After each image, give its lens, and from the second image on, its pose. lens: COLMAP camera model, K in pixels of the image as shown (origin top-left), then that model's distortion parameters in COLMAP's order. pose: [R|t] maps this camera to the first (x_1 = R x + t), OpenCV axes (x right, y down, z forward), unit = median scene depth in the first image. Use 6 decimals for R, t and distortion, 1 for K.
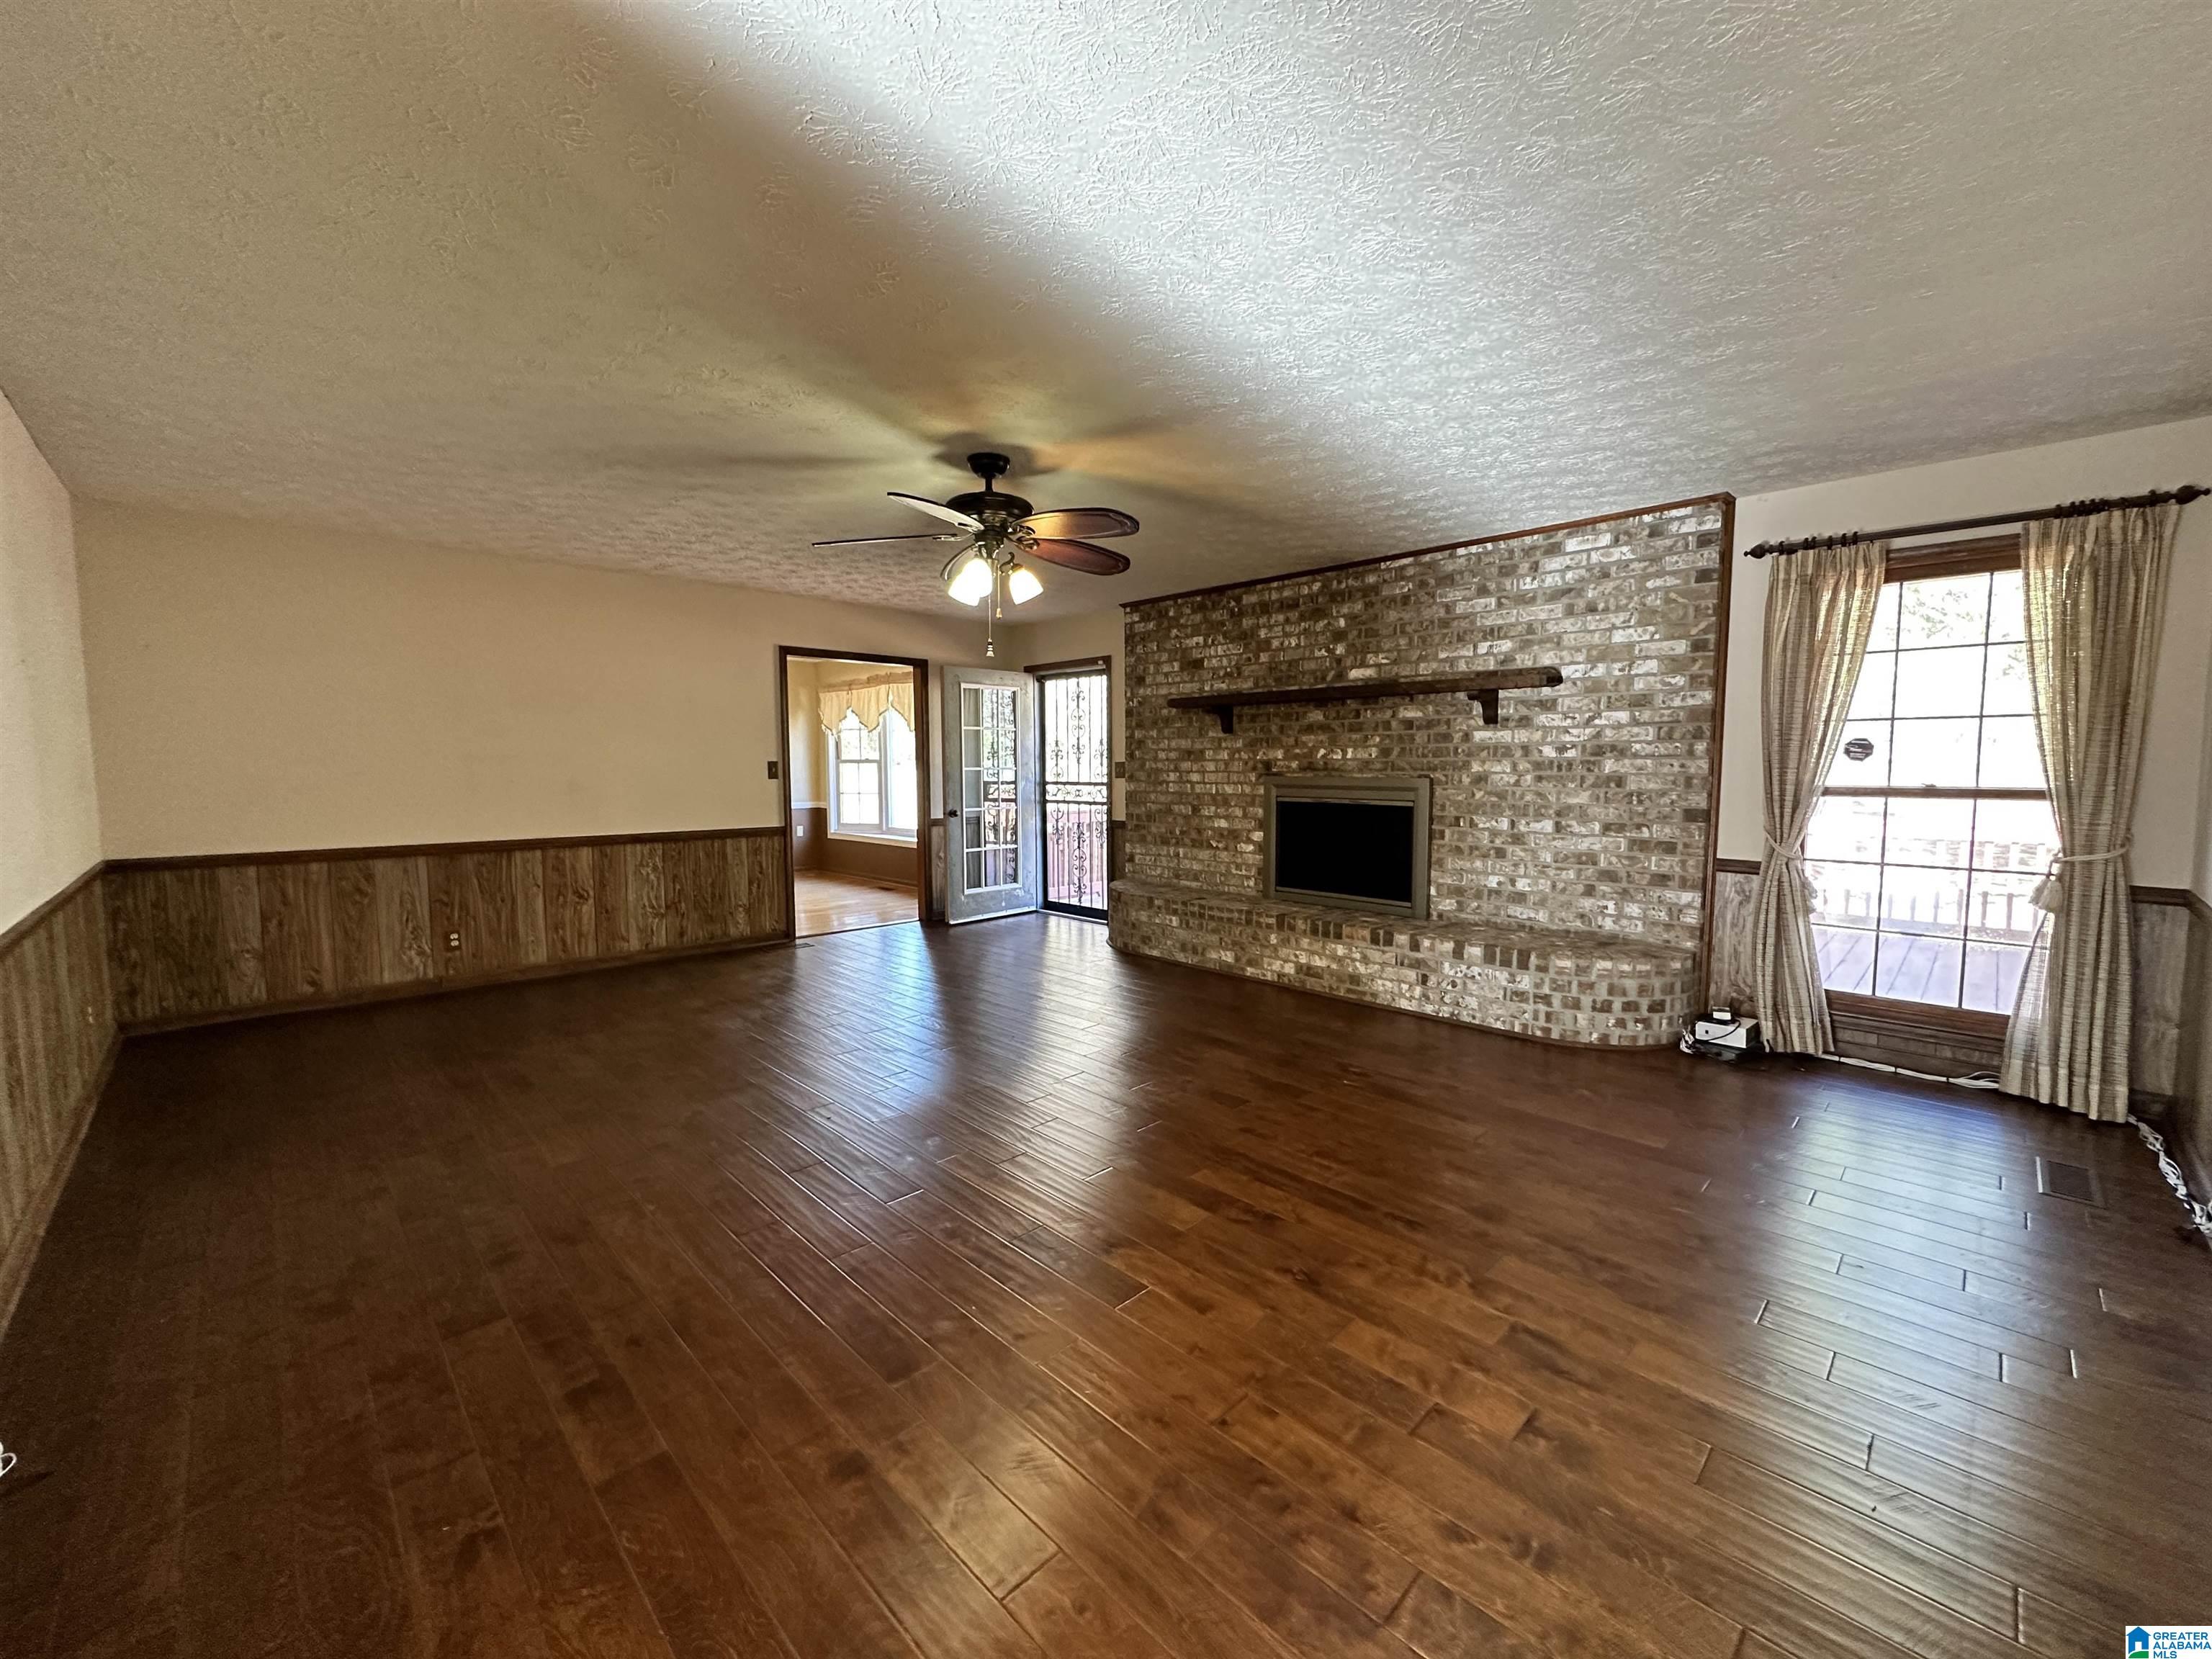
lens RADIAL K [[884.0, 0, 1107.0], [0, 884.0, 832.9], [0, 0, 1]] dist [-0.000353, -0.000047]
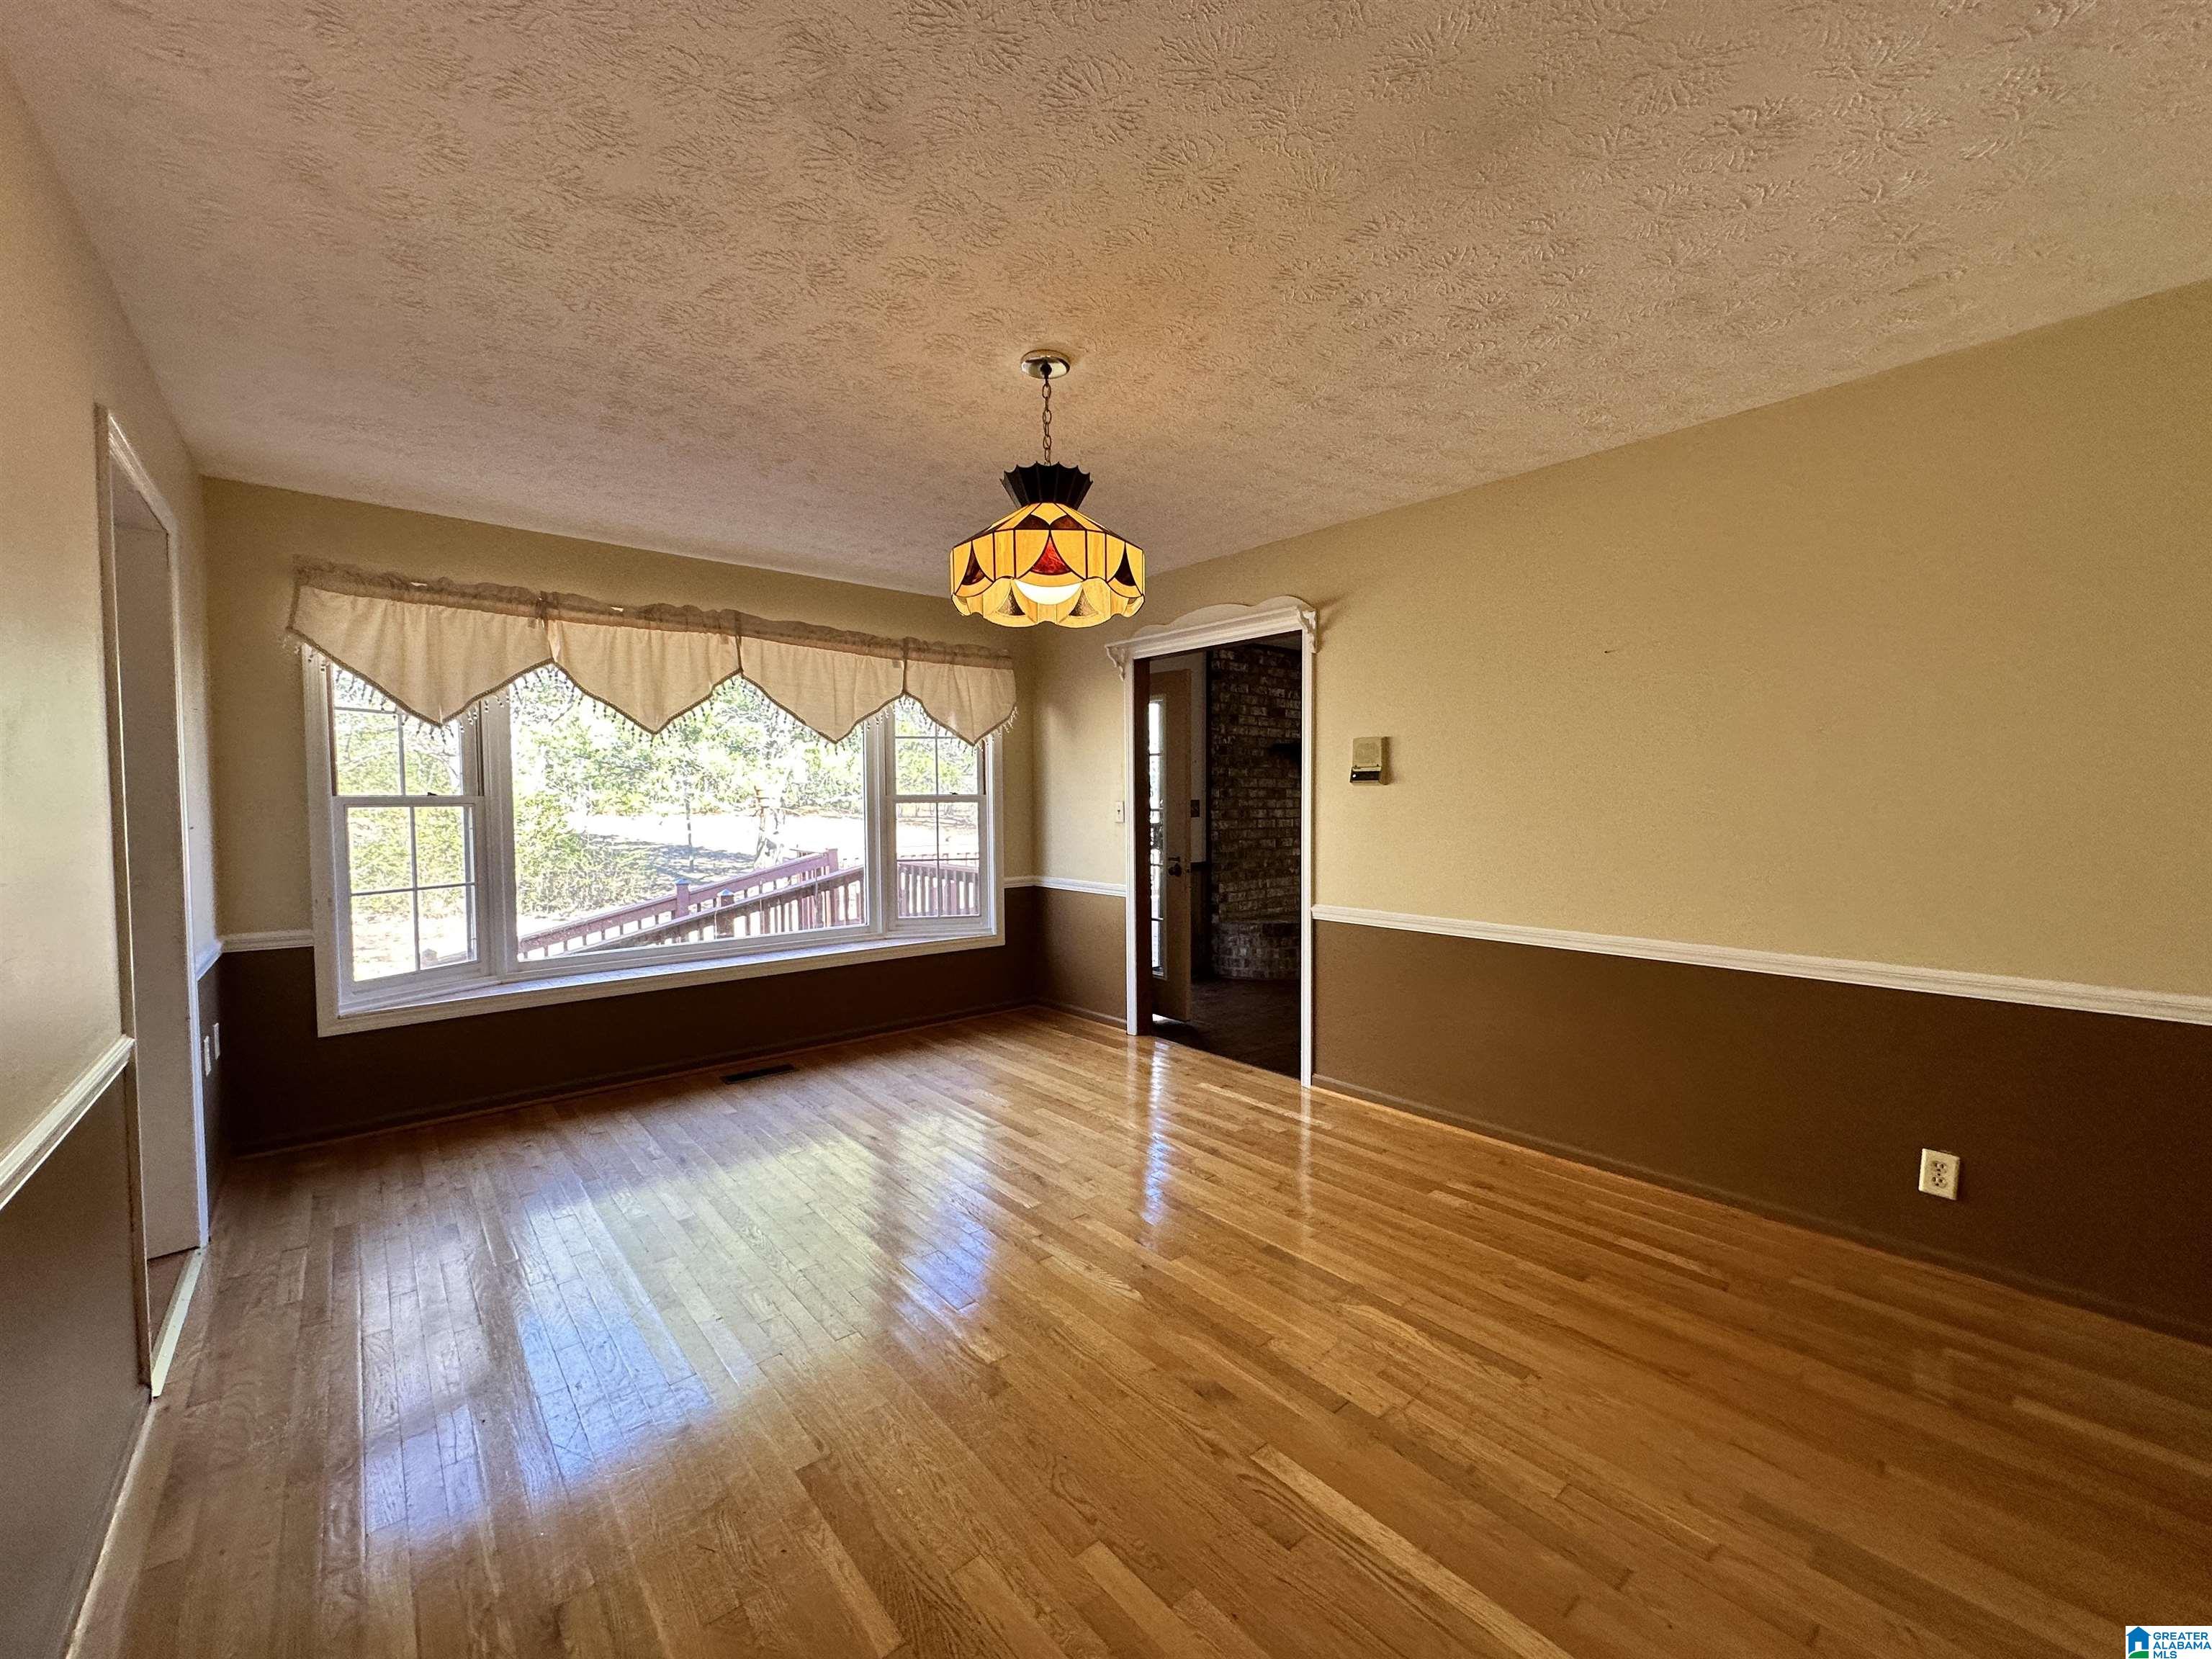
lens RADIAL K [[884.0, 0, 1108.2], [0, 884.0, 830.9], [0, 0, 1]] dist [-0.000353, -0.000047]
pose [[0.072219, -0.037824, 0.996671, -0.995988], [0.080029, 0.996278, 0.032010, -0.090910], [-0.994173, 0.077451, 0.074977, 1.096067]]
